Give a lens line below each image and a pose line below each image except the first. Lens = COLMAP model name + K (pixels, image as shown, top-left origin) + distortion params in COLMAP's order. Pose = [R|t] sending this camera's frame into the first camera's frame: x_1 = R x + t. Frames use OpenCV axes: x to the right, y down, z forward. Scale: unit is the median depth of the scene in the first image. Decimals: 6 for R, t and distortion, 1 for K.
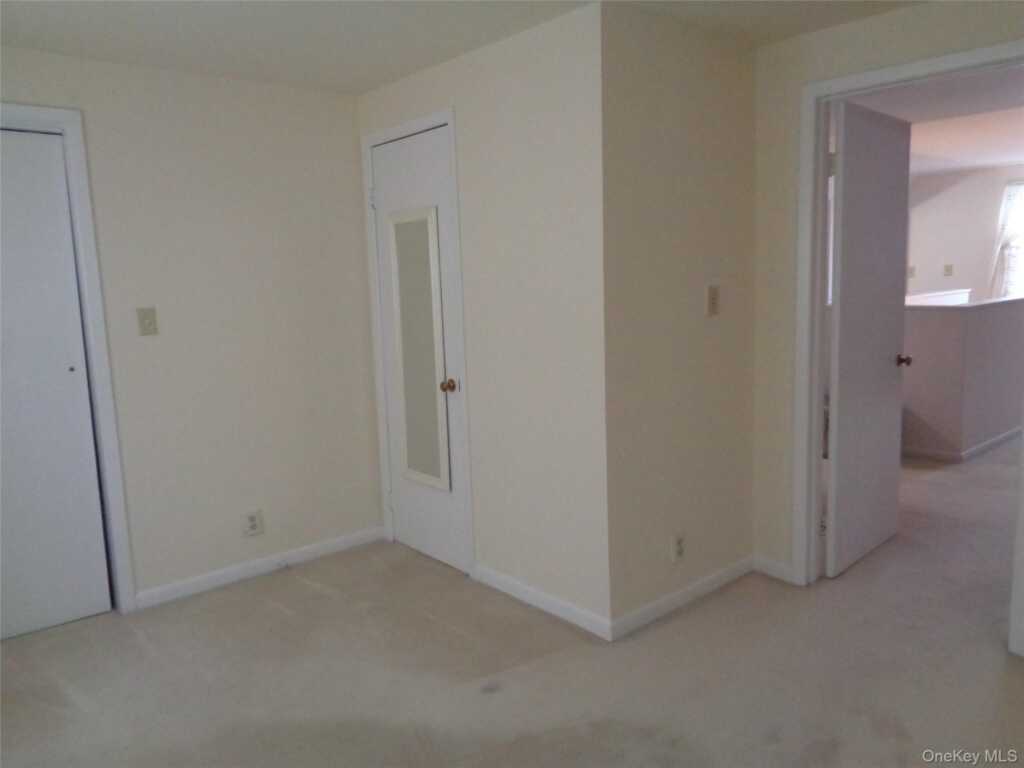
lens RADIAL K [[761.2, 0, 512.0], [0, 761.2, 384.0], [0, 0, 1]] dist [0.001719, 0.003162]
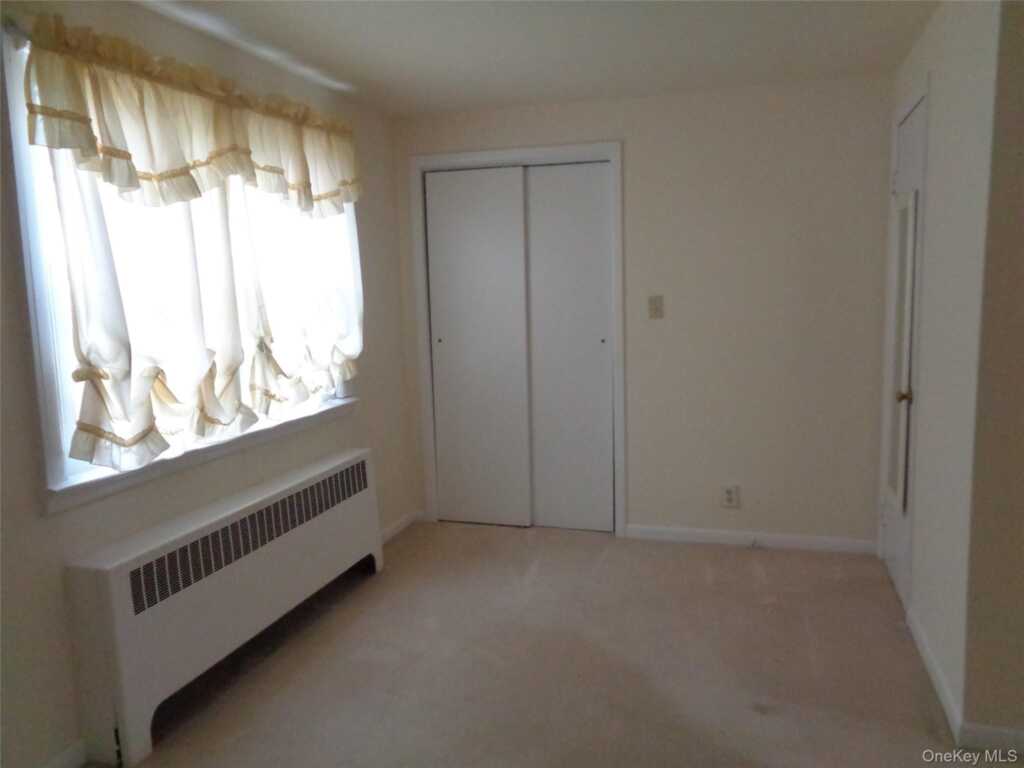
lens RADIAL K [[761.2, 0, 512.0], [0, 761.2, 384.0], [0, 0, 1]] dist [0.001719, 0.003162]
pose [[0.533319, 0.127468, -0.836255, 0.418961], [-0.109567, 0.990663, 0.081127, -0.033442], [0.838788, 0.048359, 0.542306, 0.155154]]
